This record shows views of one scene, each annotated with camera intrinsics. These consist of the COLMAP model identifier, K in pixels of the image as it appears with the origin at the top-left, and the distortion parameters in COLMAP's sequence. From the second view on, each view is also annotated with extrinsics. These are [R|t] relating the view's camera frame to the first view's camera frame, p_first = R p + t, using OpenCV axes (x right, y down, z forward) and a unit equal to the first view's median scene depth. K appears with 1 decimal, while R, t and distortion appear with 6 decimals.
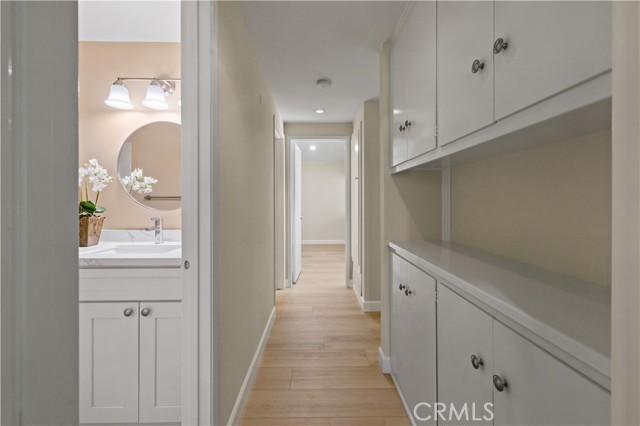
lens RADIAL K [[275.3, 0, 317.9], [0, 275.3, 203.2], [0, 0, 1]] dist [0.001652, 0.000335]
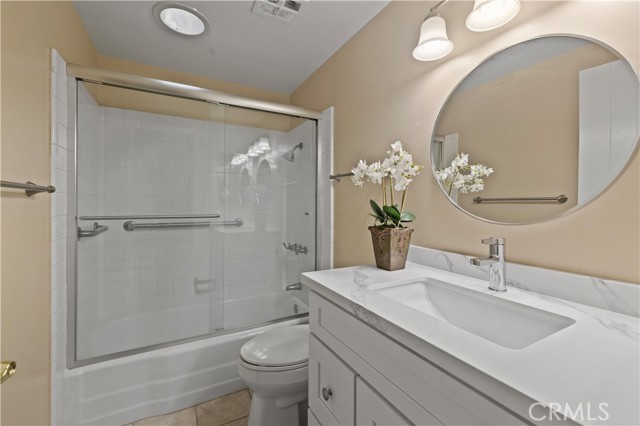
lens RADIAL K [[275.3, 0, 317.9], [0, 275.3, 203.2], [0, 0, 1]] dist [0.001652, 0.000335]
pose [[0.471030, -0.000537, -0.882117, -0.285249], [-0.008388, 0.999952, -0.005088, -0.006837], [0.882077, 0.009796, 0.471003, 0.469887]]
